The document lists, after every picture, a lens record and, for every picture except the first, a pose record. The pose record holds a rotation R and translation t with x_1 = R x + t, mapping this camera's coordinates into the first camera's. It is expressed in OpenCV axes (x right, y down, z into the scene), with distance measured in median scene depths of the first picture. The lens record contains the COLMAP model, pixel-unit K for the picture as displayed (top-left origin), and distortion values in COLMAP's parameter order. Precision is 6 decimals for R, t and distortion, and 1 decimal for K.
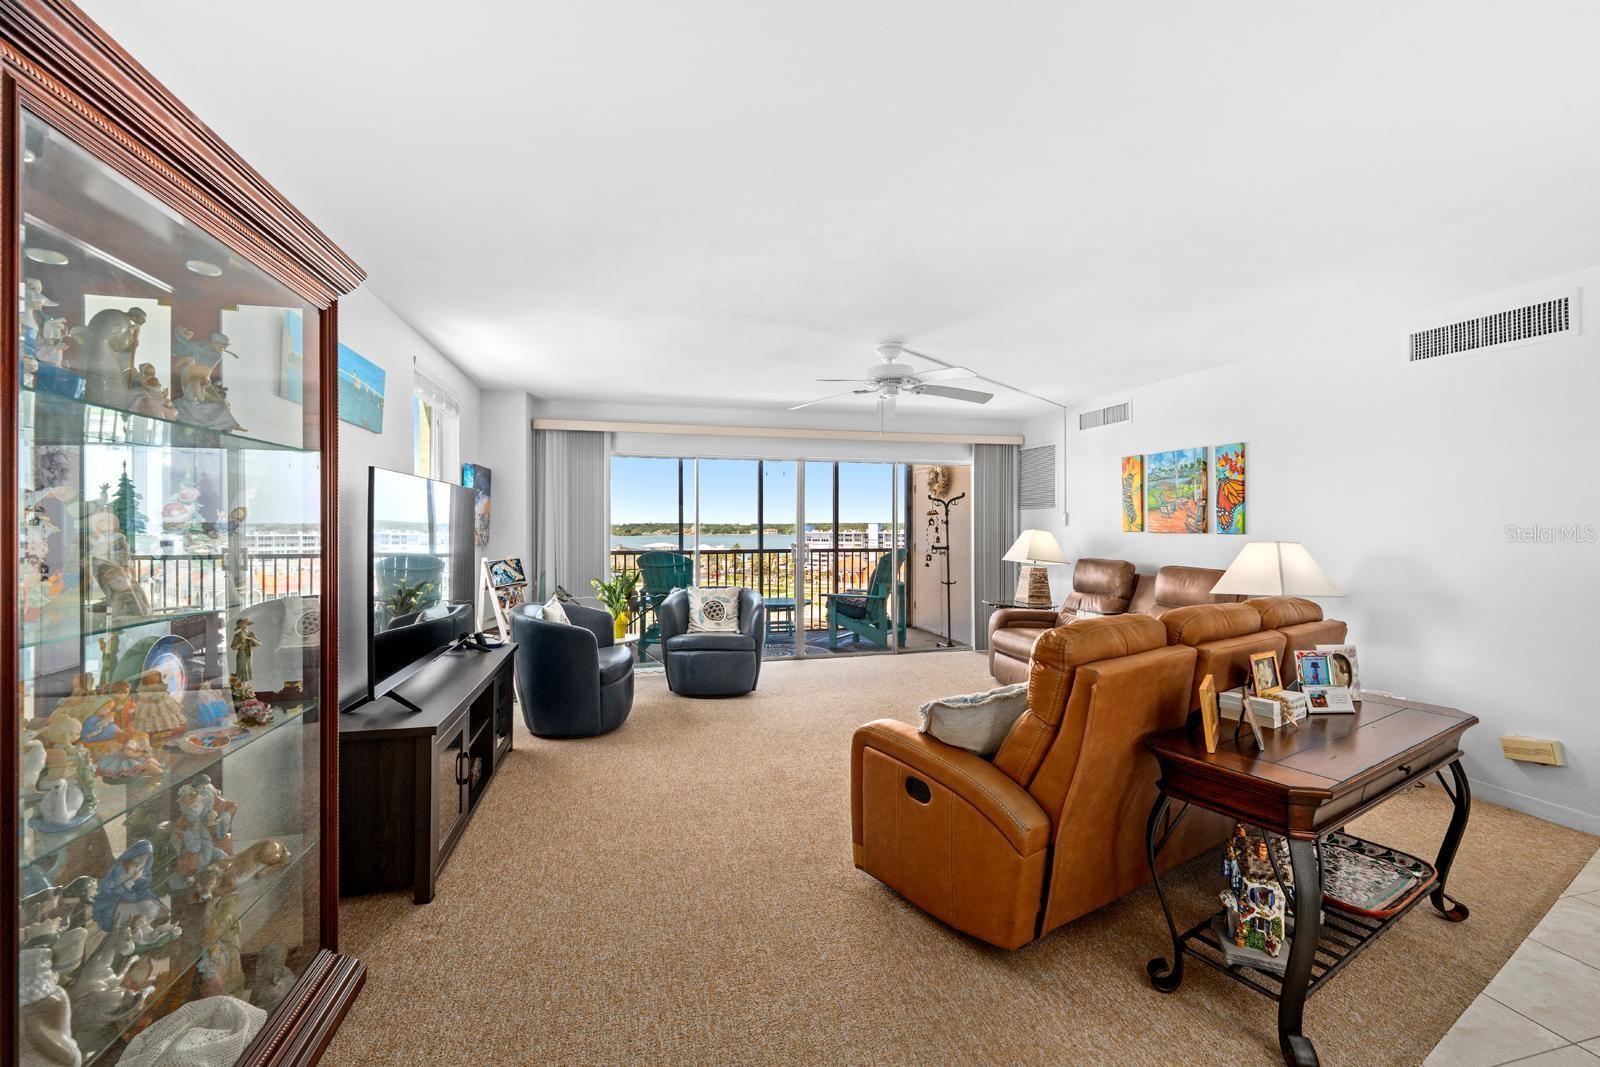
lens RADIAL K [[656.6, 0, 803.7], [0, 656.6, 528.5], [0, 0, 1]] dist [-0.002546, -0.000264]
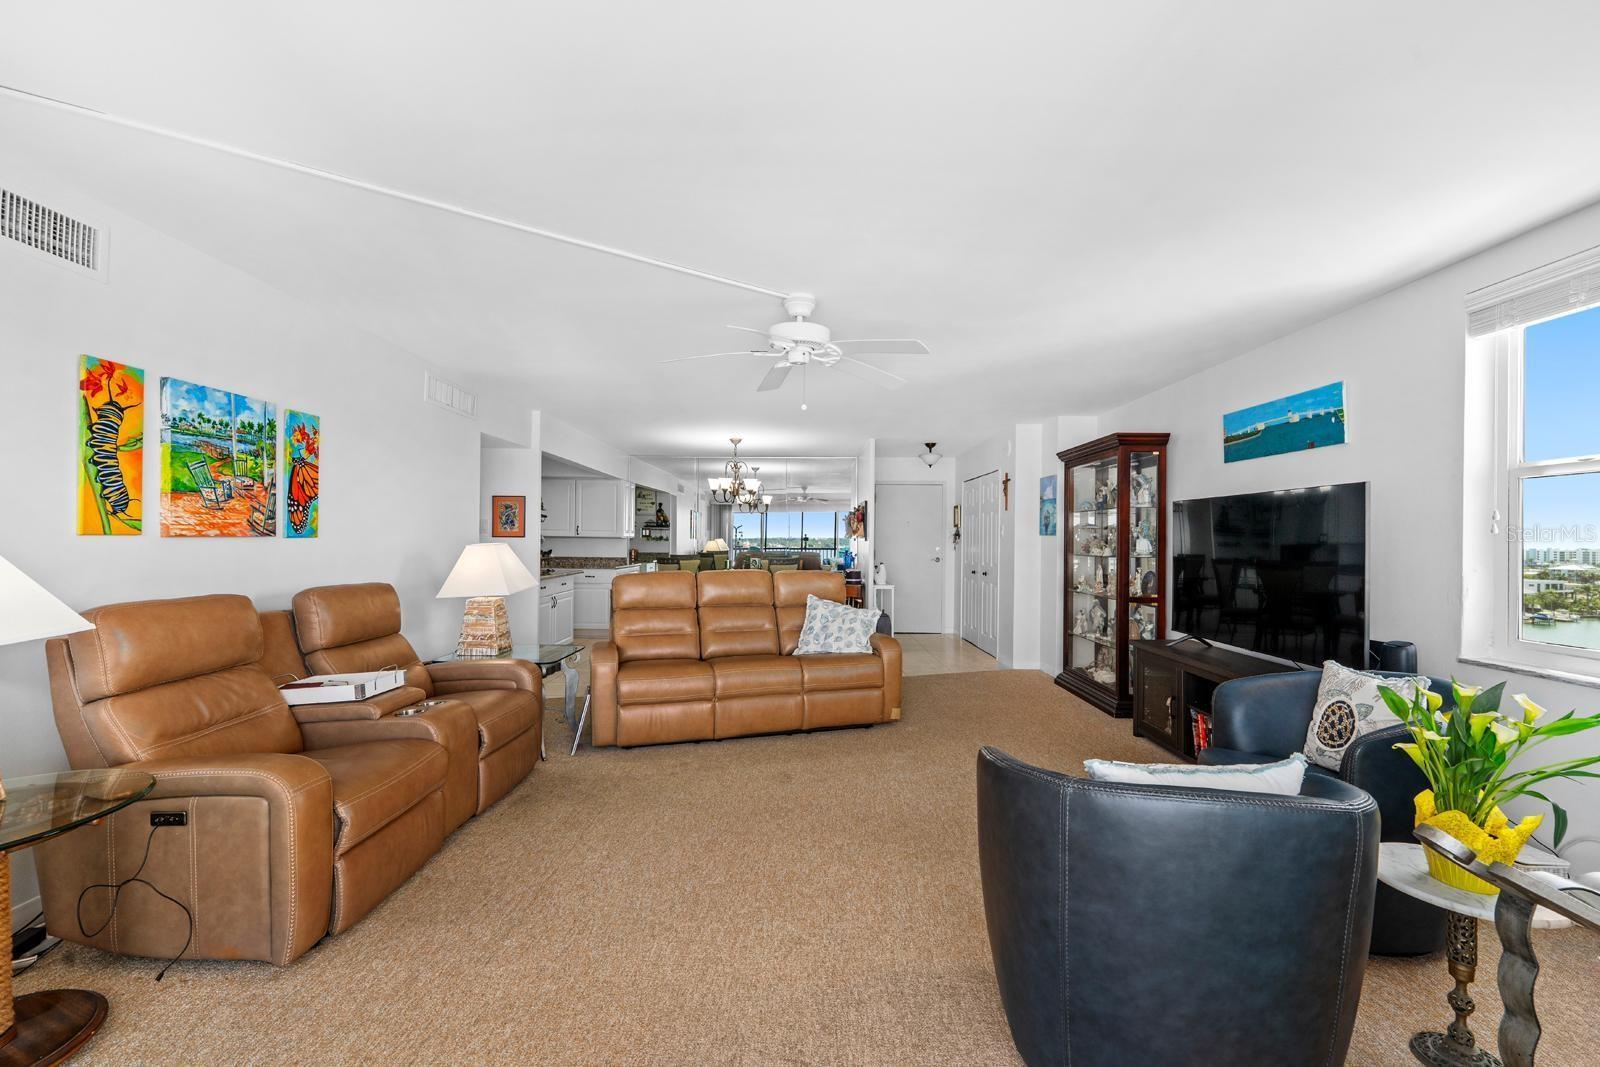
lens RADIAL K [[656.6, 0, 803.7], [0, 656.6, 528.5], [0, 0, 1]] dist [-0.002546, -0.000264]
pose [[-0.969513, -0.002897, 0.245025, -0.059091], [-0.004890, 0.999960, -0.007525, 0.001849], [-0.244993, -0.008494, -0.969488, 1.408881]]
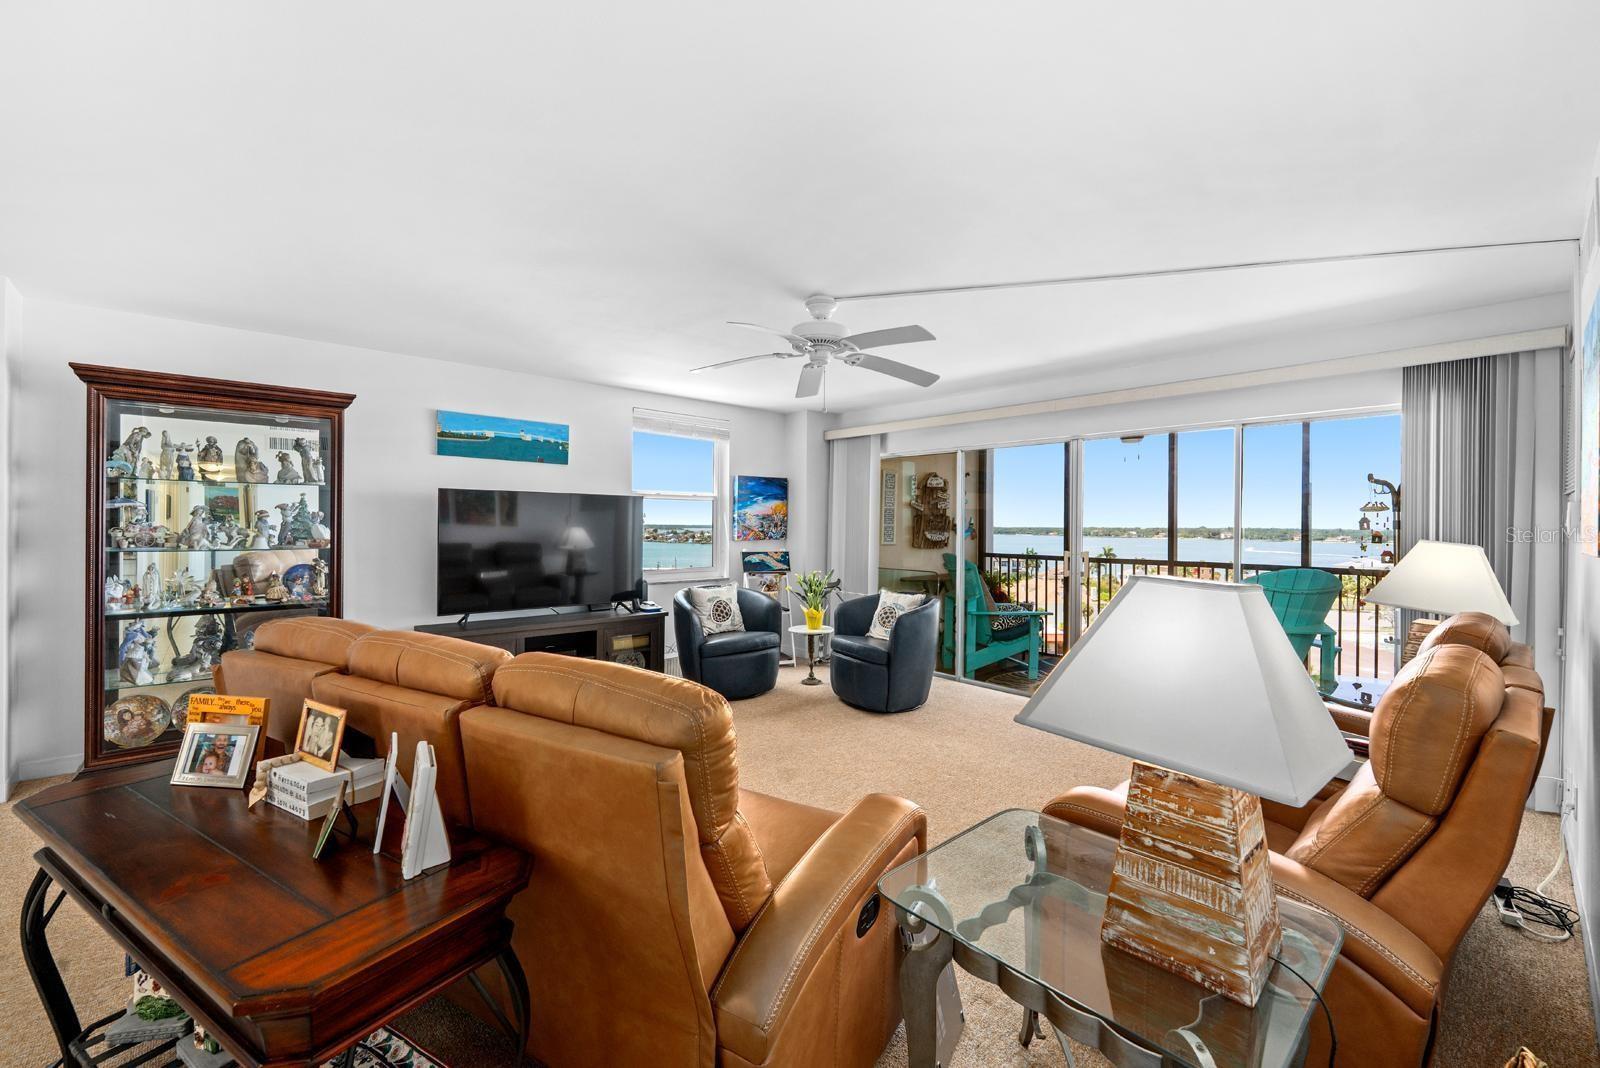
lens RADIAL K [[656.6, 0, 803.7], [0, 656.6, 529.0], [0, 0, 1]] dist [-0.002546, -0.000264]
pose [[0.475541, 0.012683, -0.879602, 0.659586], [-0.017071, 0.999841, 0.005188, -0.002082], [0.879528, 0.012549, 0.475682, 0.481221]]
